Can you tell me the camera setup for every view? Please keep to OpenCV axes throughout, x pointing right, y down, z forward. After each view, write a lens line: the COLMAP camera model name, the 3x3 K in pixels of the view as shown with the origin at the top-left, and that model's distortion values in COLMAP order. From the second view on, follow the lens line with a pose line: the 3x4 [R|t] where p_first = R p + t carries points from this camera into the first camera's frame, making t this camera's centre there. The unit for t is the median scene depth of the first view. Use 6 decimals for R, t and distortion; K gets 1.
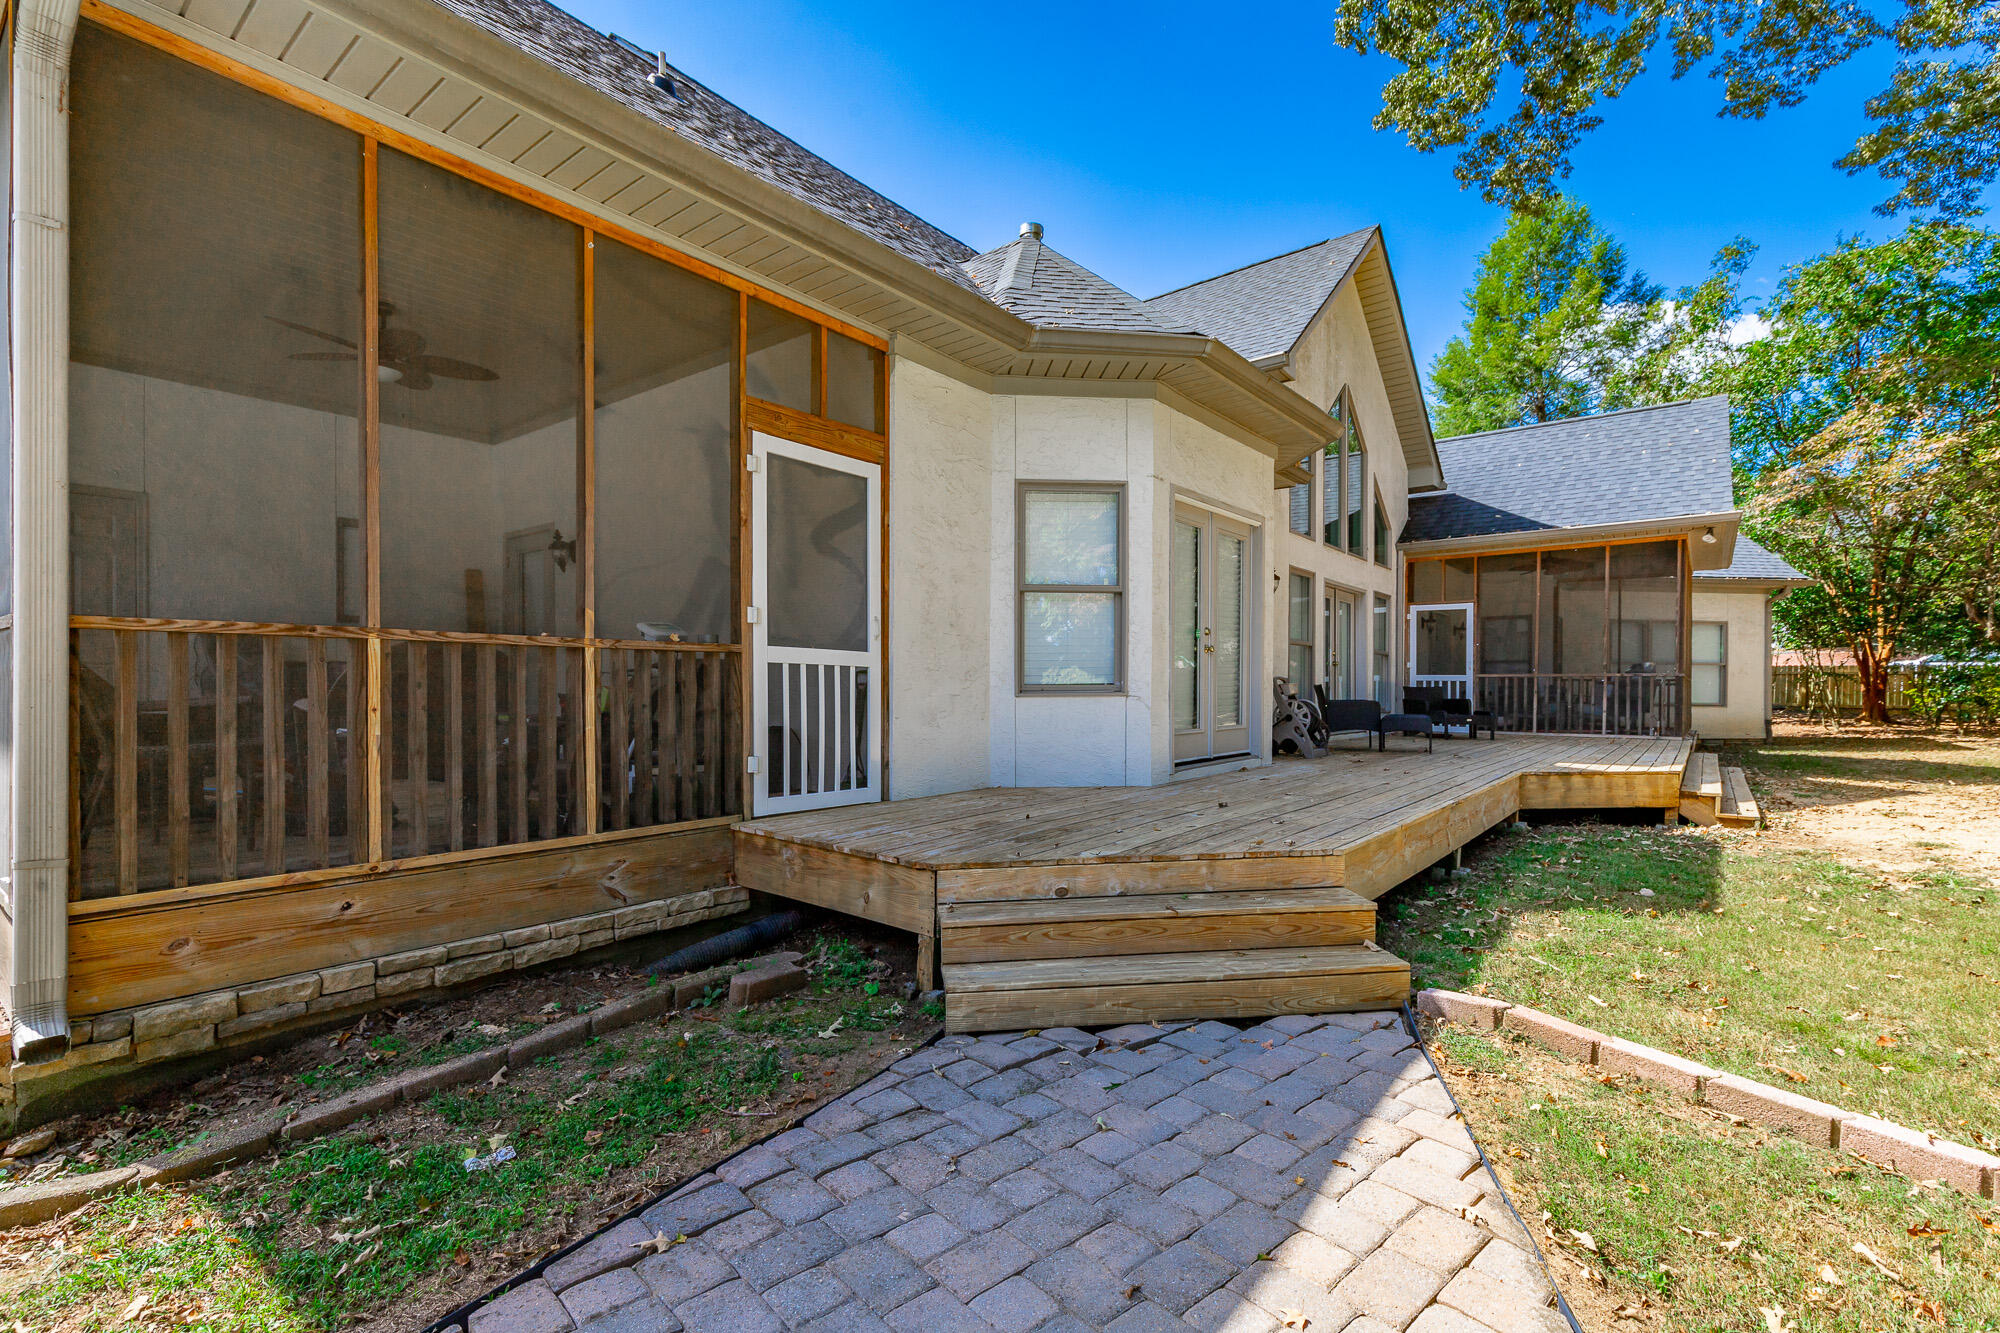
lens RADIAL K [[919.8, 0, 998.8], [0, 919.8, 681.0], [0, 0, 1]] dist [0.007112, -0.002013]
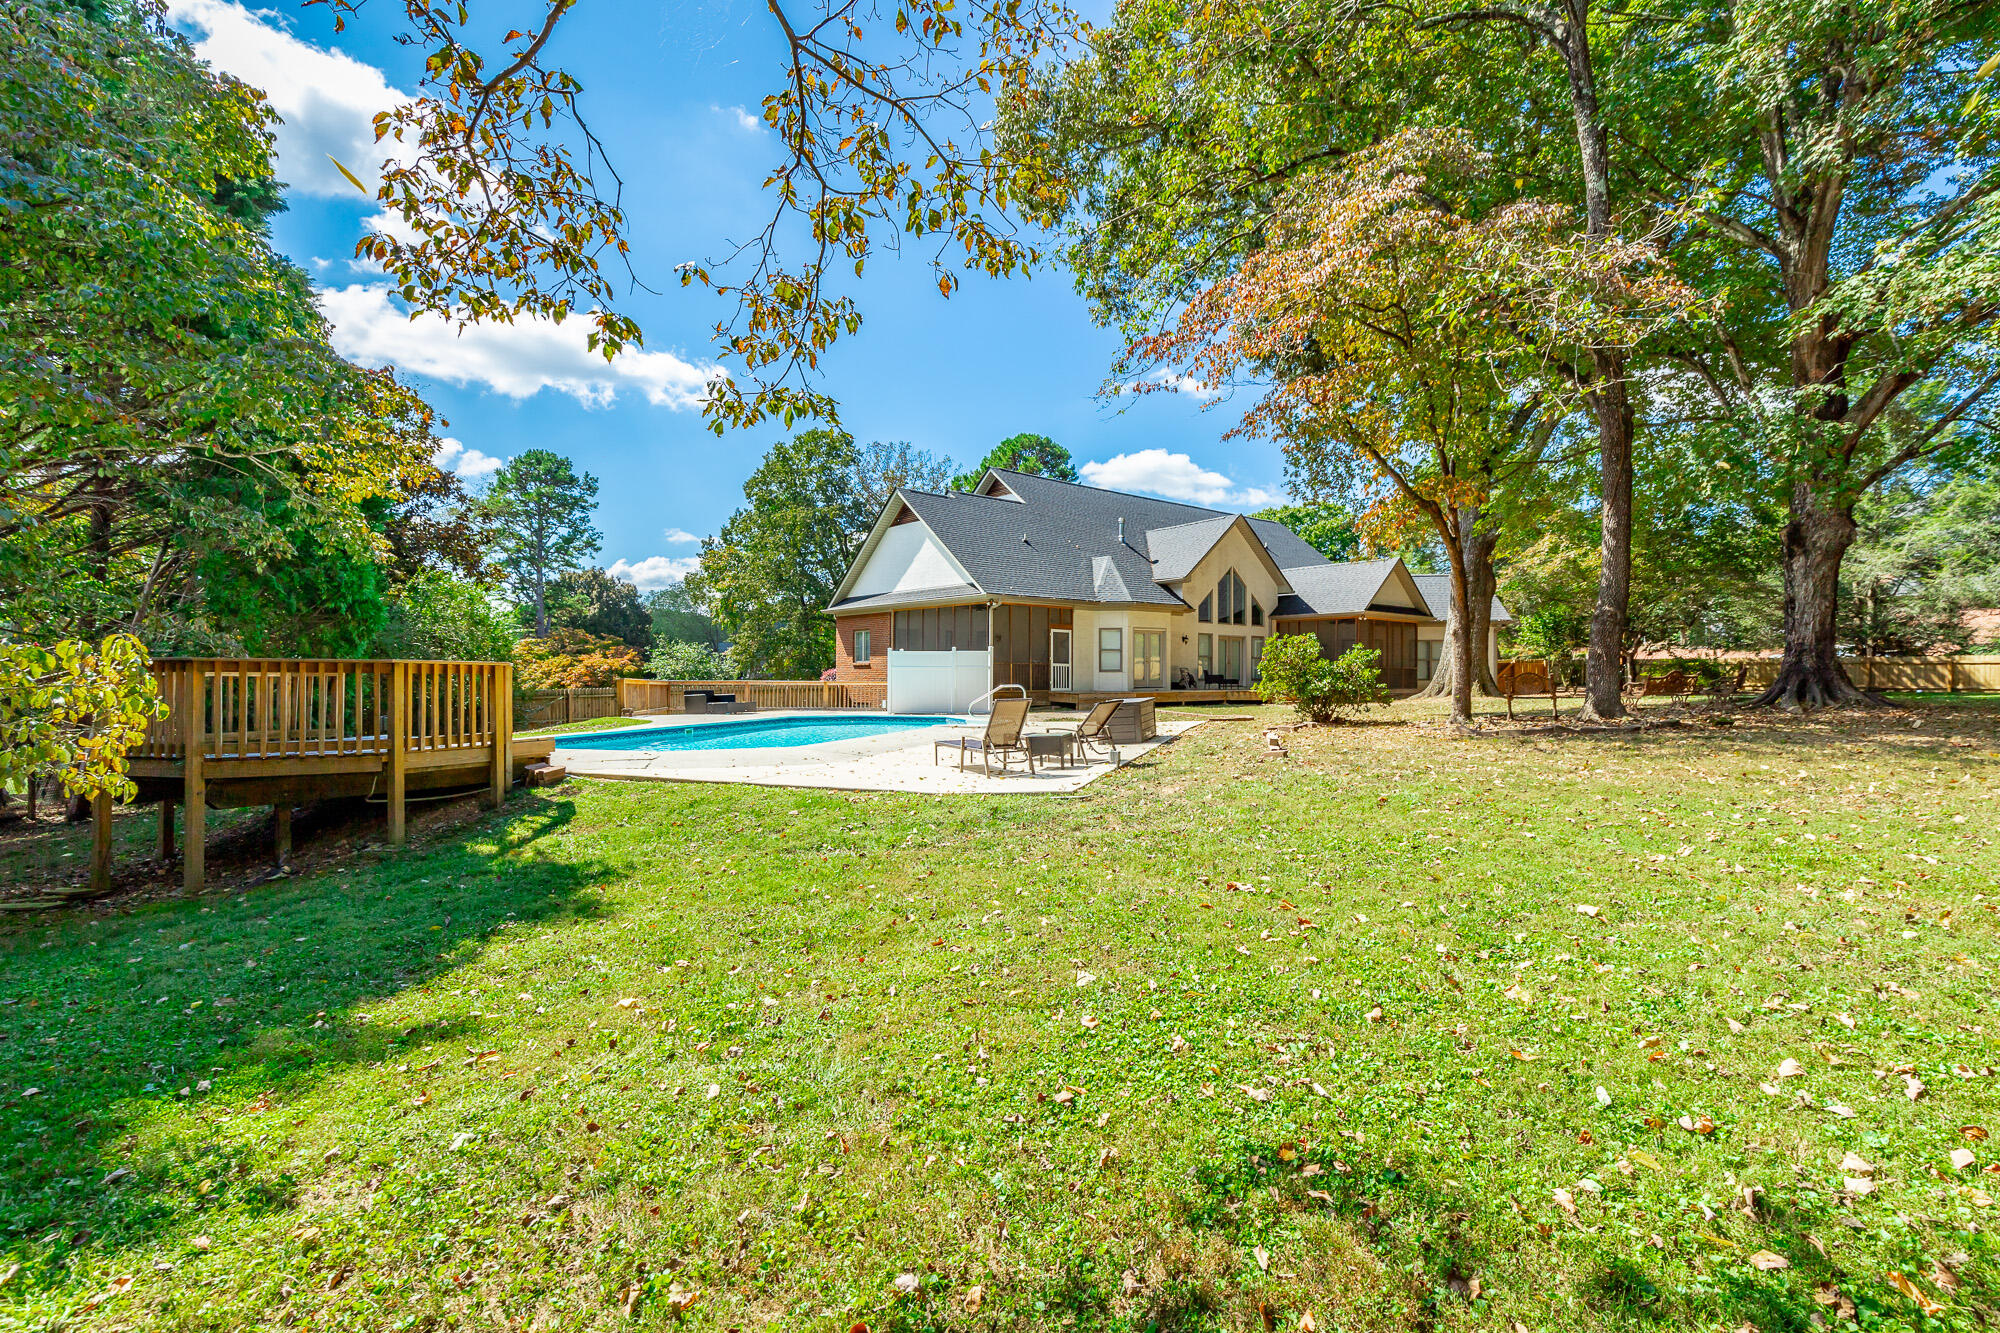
lens RADIAL K [[919.8, 0, 1009.6], [0, 919.8, 667.4], [0, 0, 1]] dist [0.007112, -0.002013]
pose [[0.978375, -0.007245, -0.206713, 0.551976], [0.006342, 0.999967, -0.005030, 0.012129], [0.206743, 0.003611, 0.978389, -3.812537]]
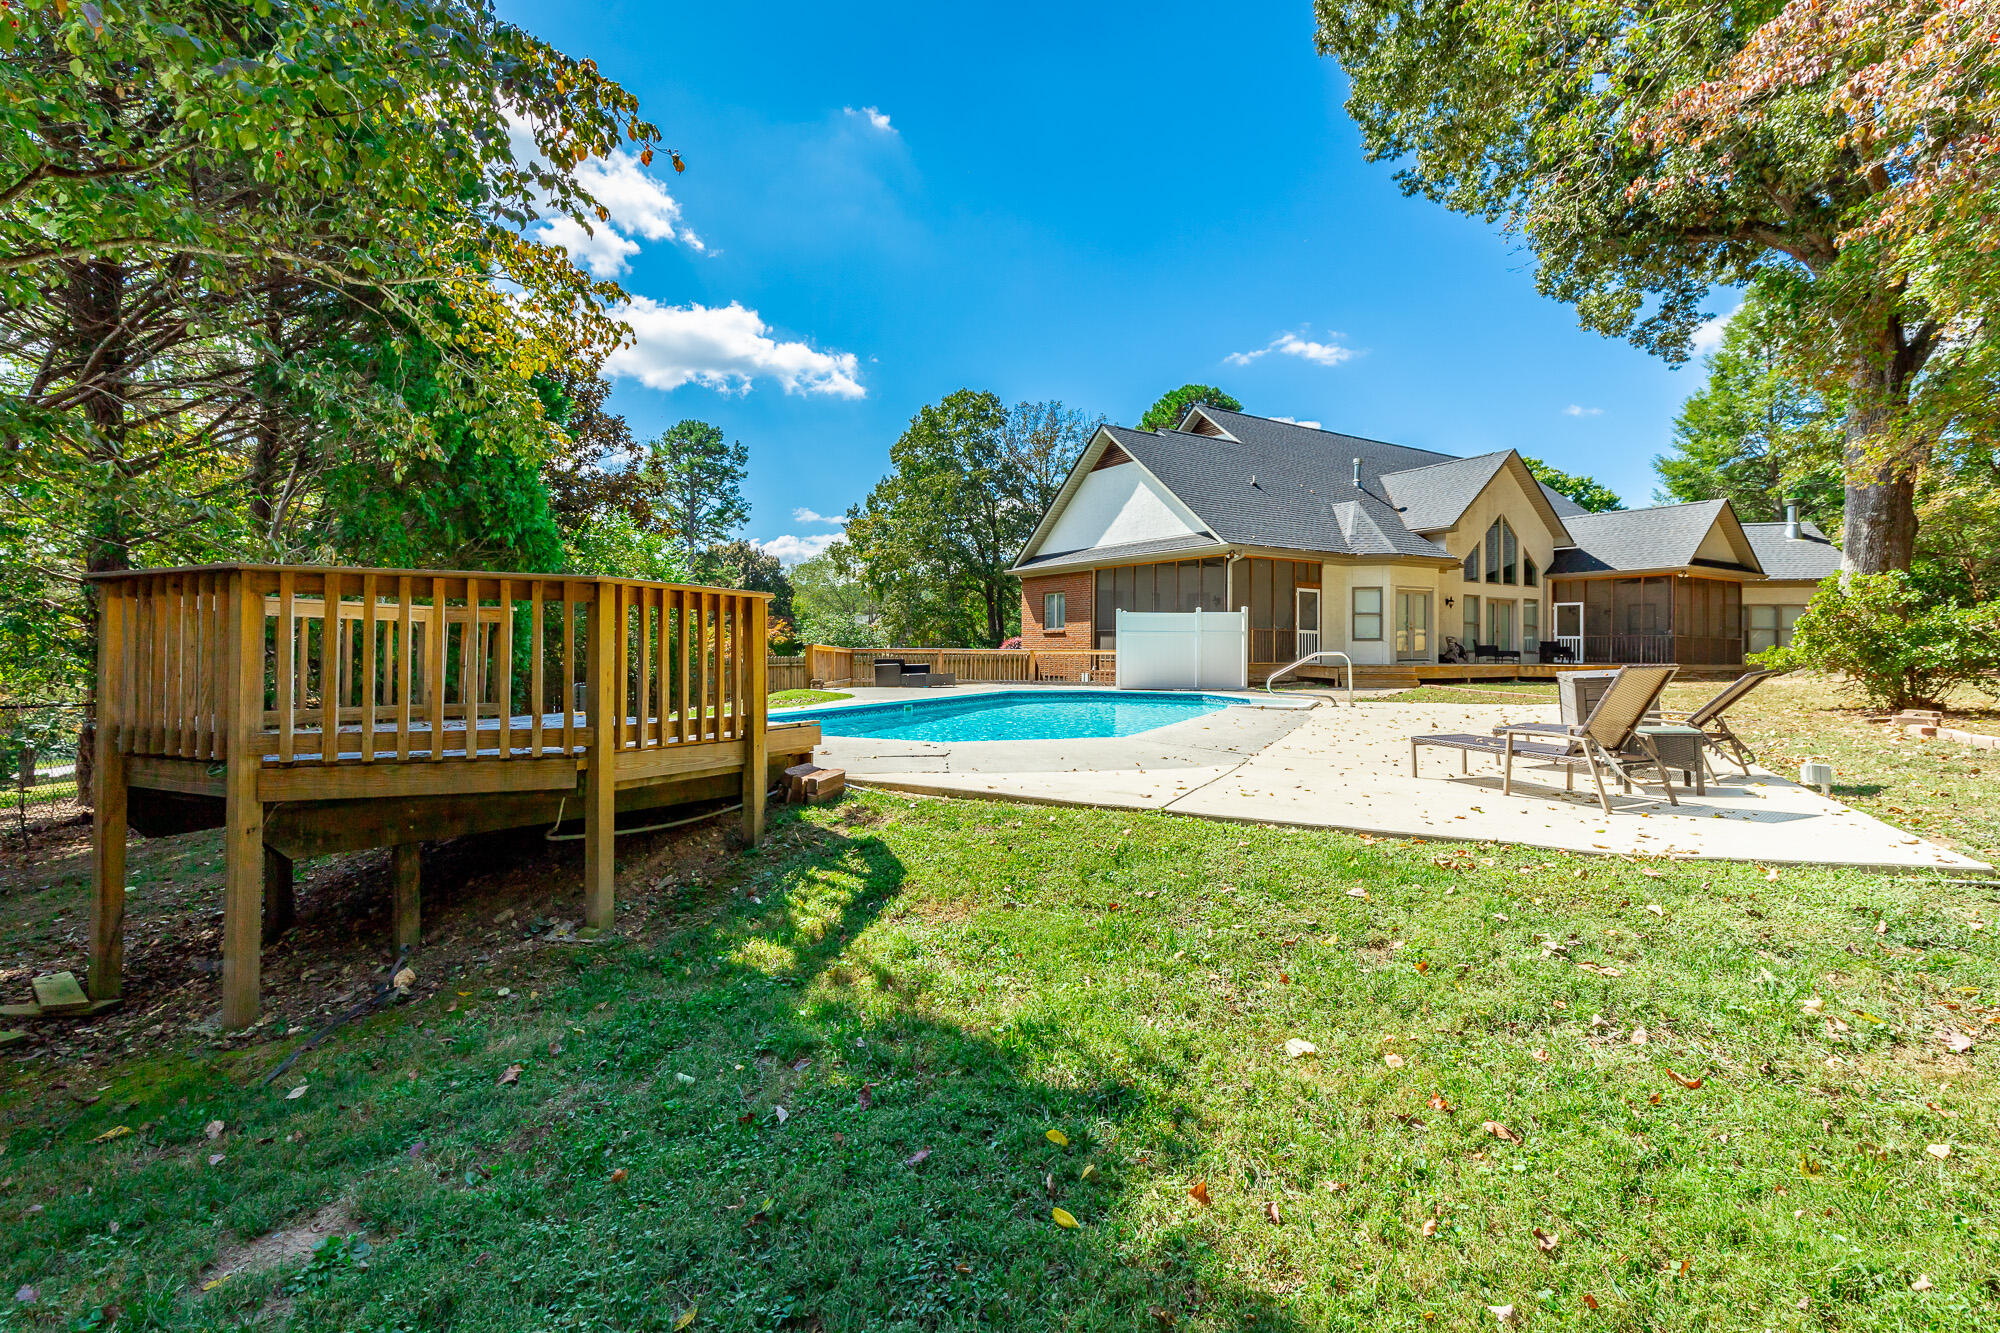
lens RADIAL K [[919.8, 0, 985.6], [0, 919.8, 649.9], [0, 0, 1]] dist [0.007112, -0.002013]
pose [[0.935946, -0.001368, -0.352140, -0.063846], [0.002028, 0.999997, 0.001504, 0.044293], [0.352137, -0.002122, 0.935946, -3.249774]]
